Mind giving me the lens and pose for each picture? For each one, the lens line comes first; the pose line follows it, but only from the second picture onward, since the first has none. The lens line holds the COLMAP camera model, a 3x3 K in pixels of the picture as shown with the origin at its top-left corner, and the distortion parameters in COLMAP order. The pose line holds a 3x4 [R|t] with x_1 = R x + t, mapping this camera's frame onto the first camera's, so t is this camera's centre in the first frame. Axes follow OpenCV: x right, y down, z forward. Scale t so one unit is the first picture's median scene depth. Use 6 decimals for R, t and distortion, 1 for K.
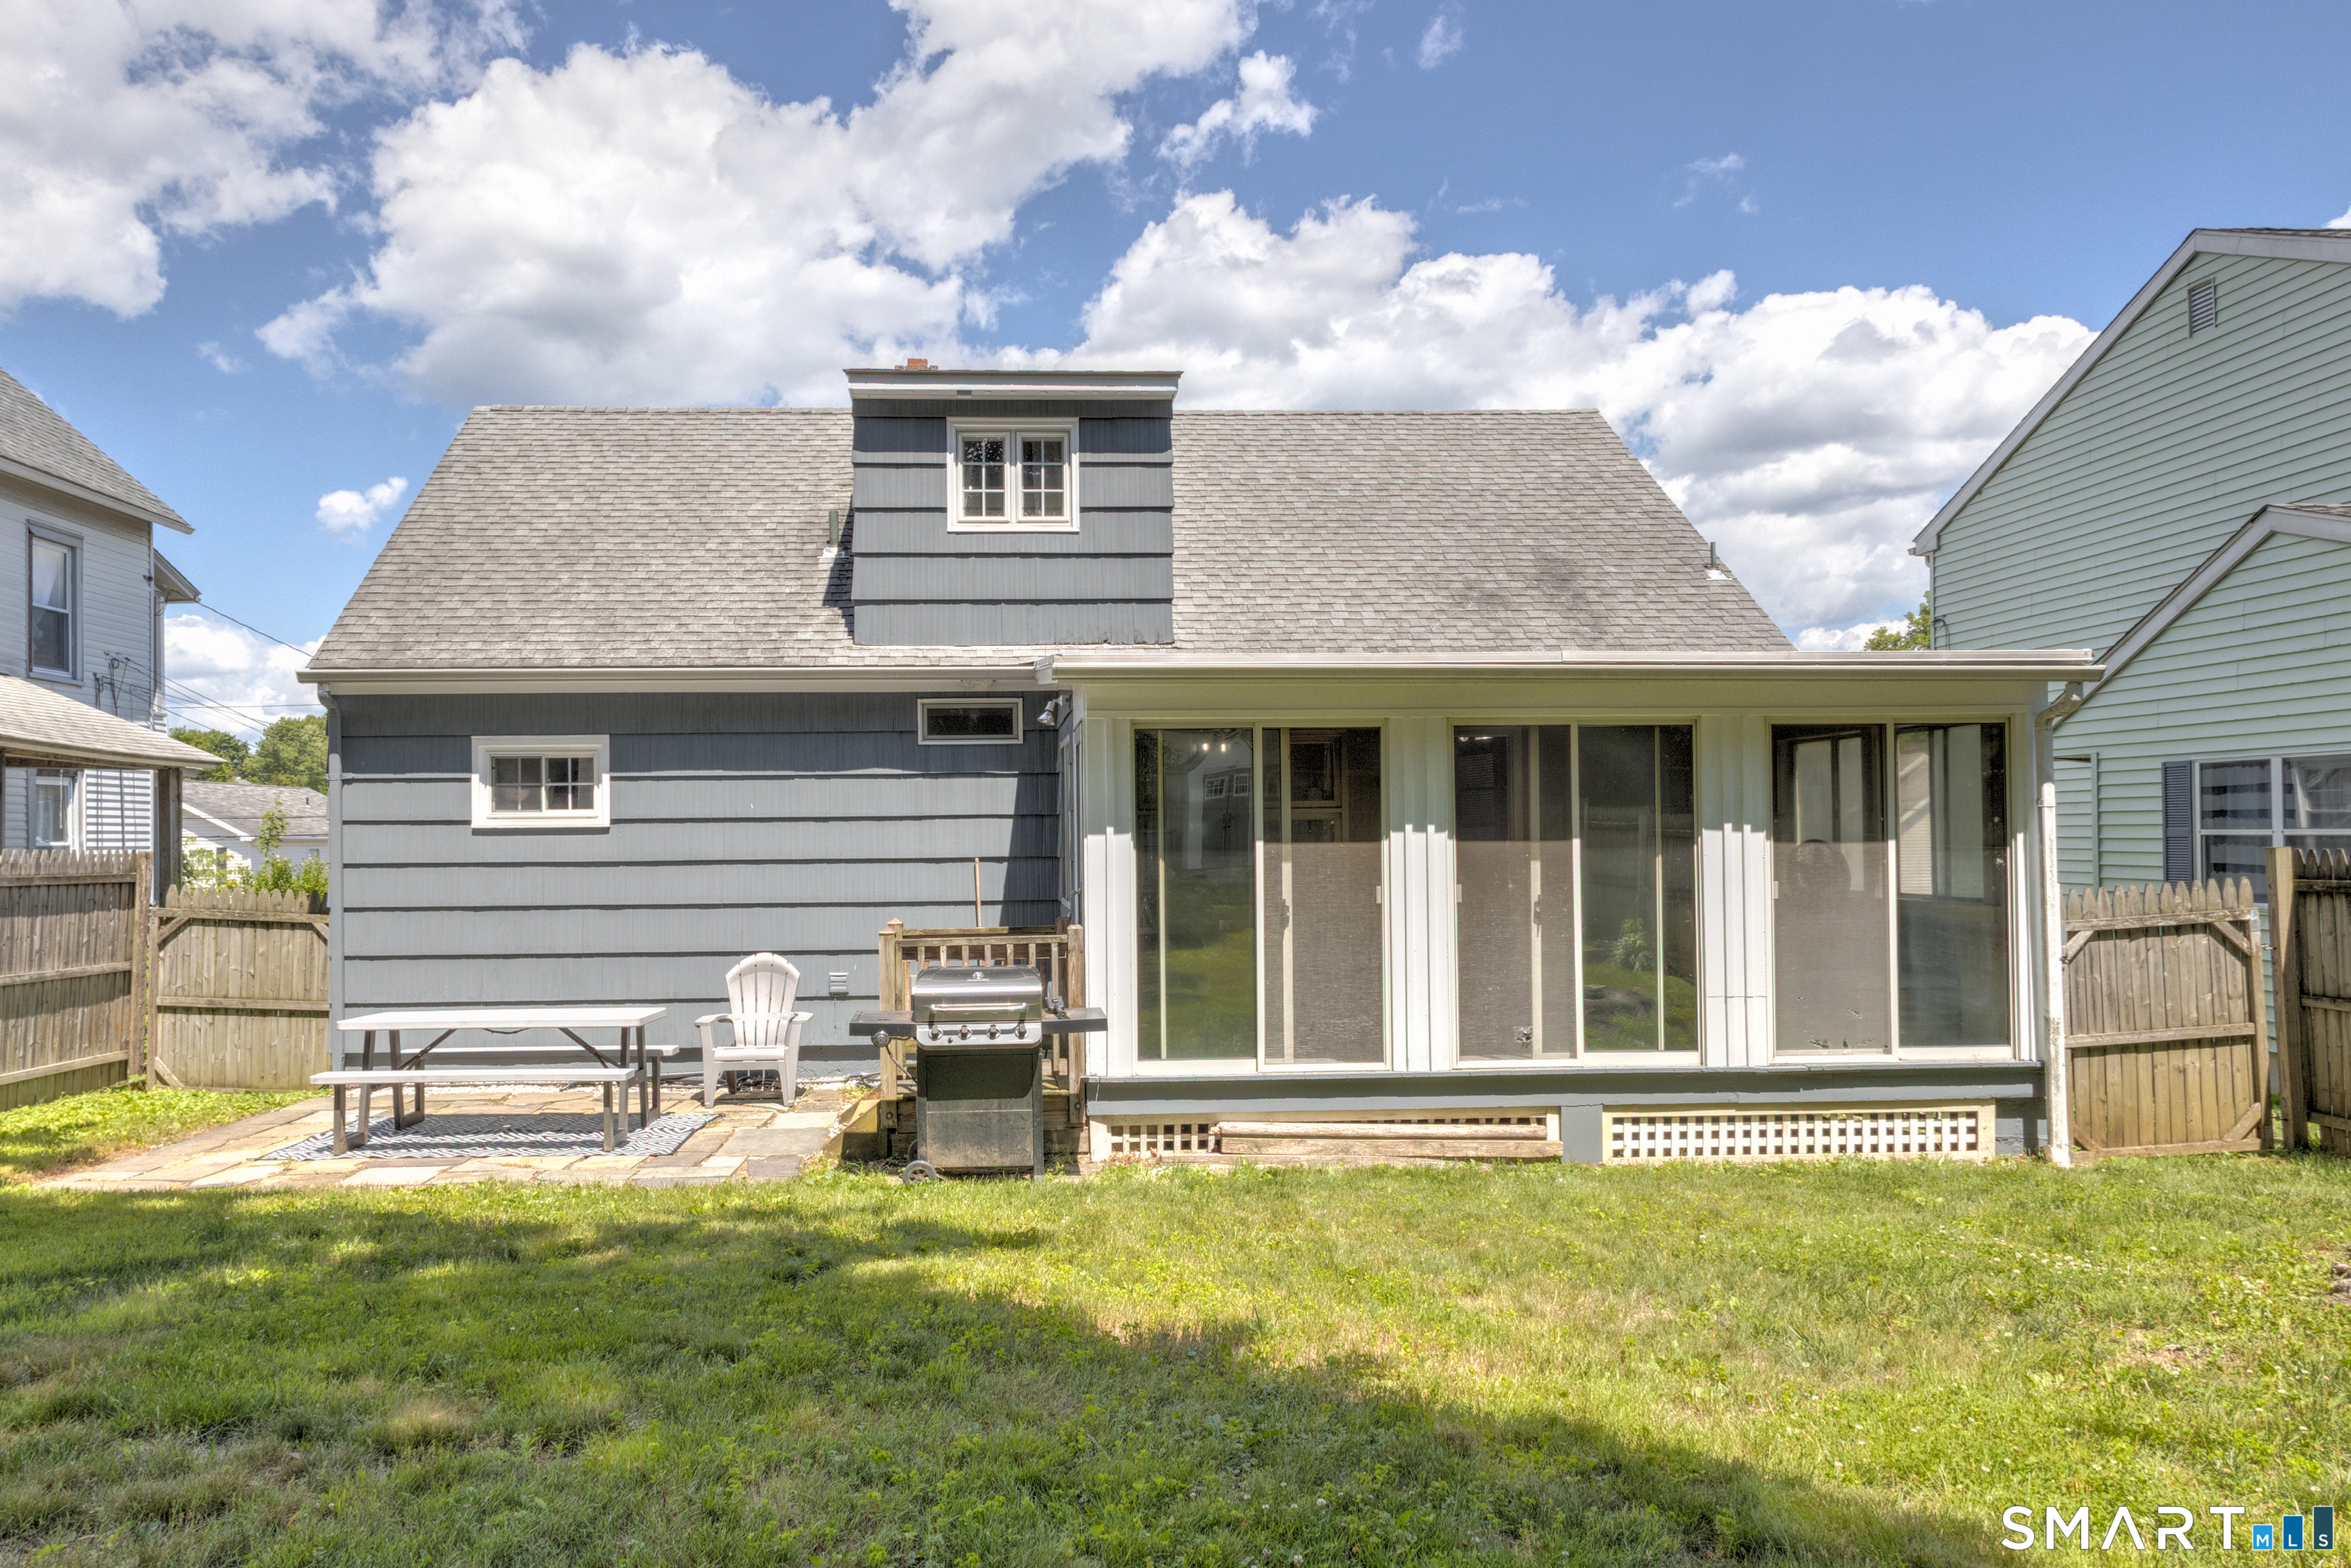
lens RADIAL K [[1736.0, 0, 1171.6], [0, 1736.0, 784.9], [0, 0, 1]] dist [-0.002541, -0.000930]
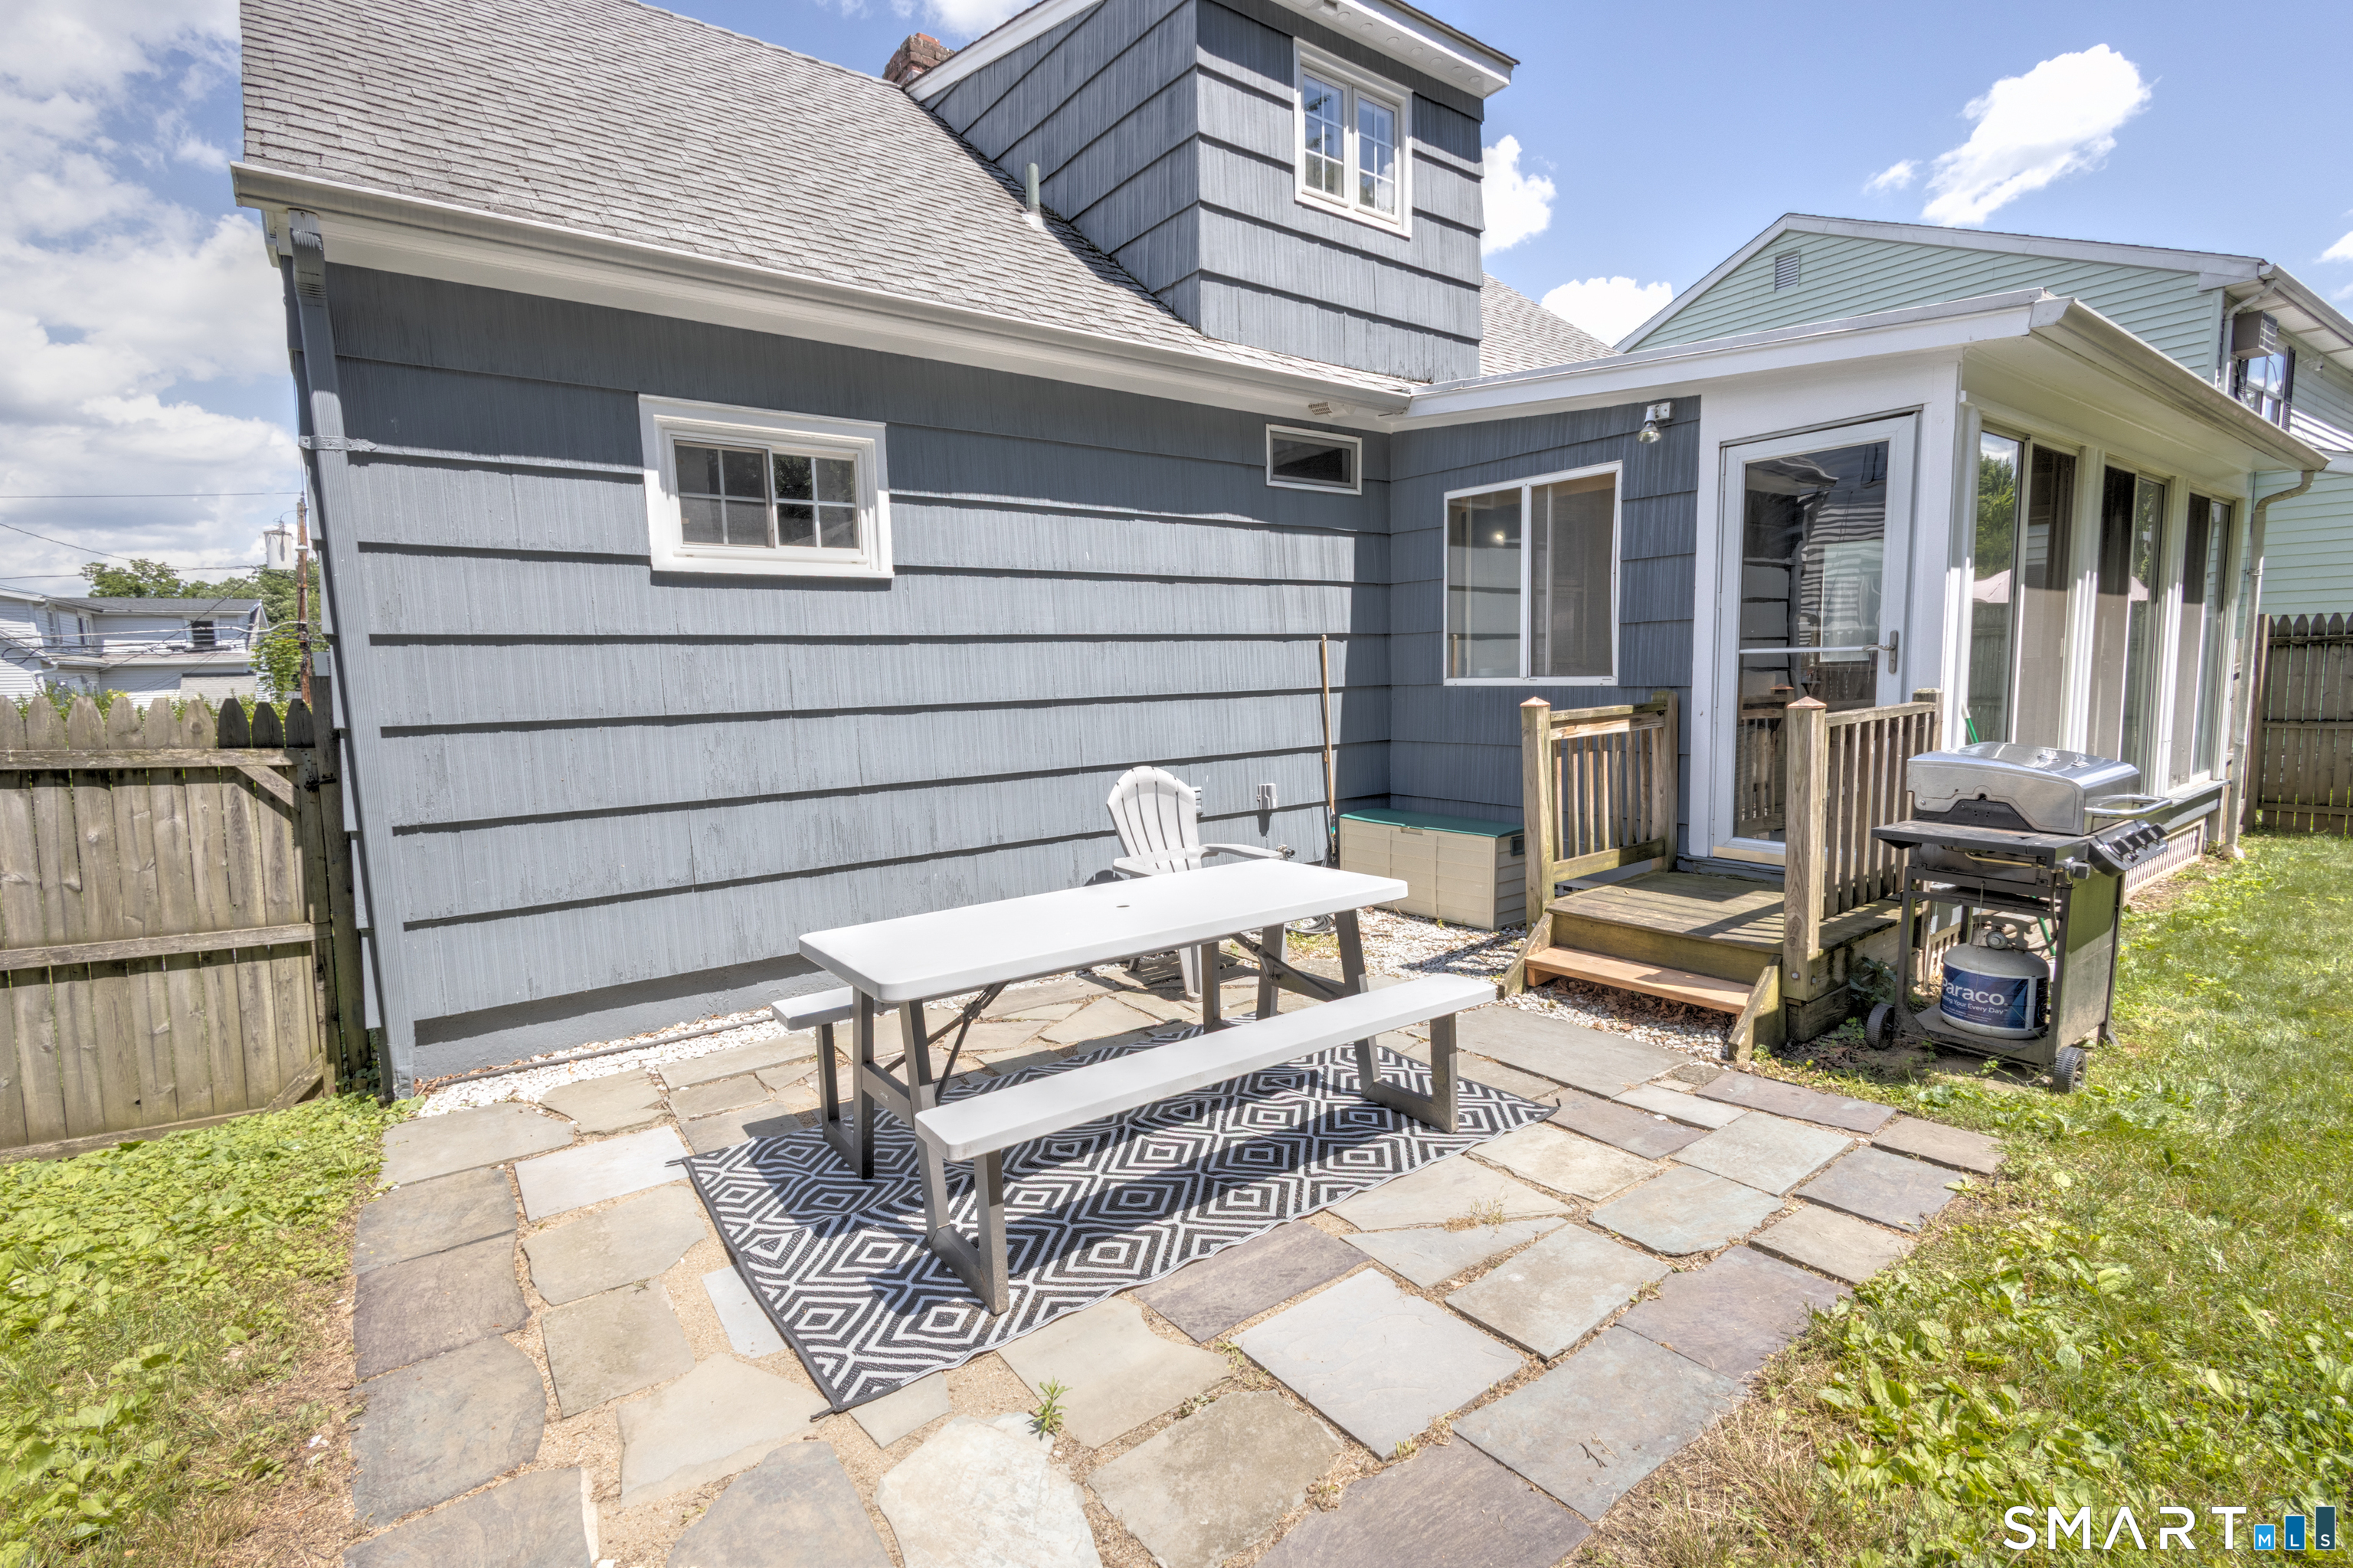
lens RADIAL K [[1077.7, 0, 1179.3], [0, 1077.7, 779.9], [0, 0, 1]] dist [0.005691, 0.000416]
pose [[0.829371, -0.069808, 0.554320, -0.450434], [0.005064, 0.993062, 0.117484, 0.049854], [-0.558675, -0.094630, 0.823970, 0.615710]]
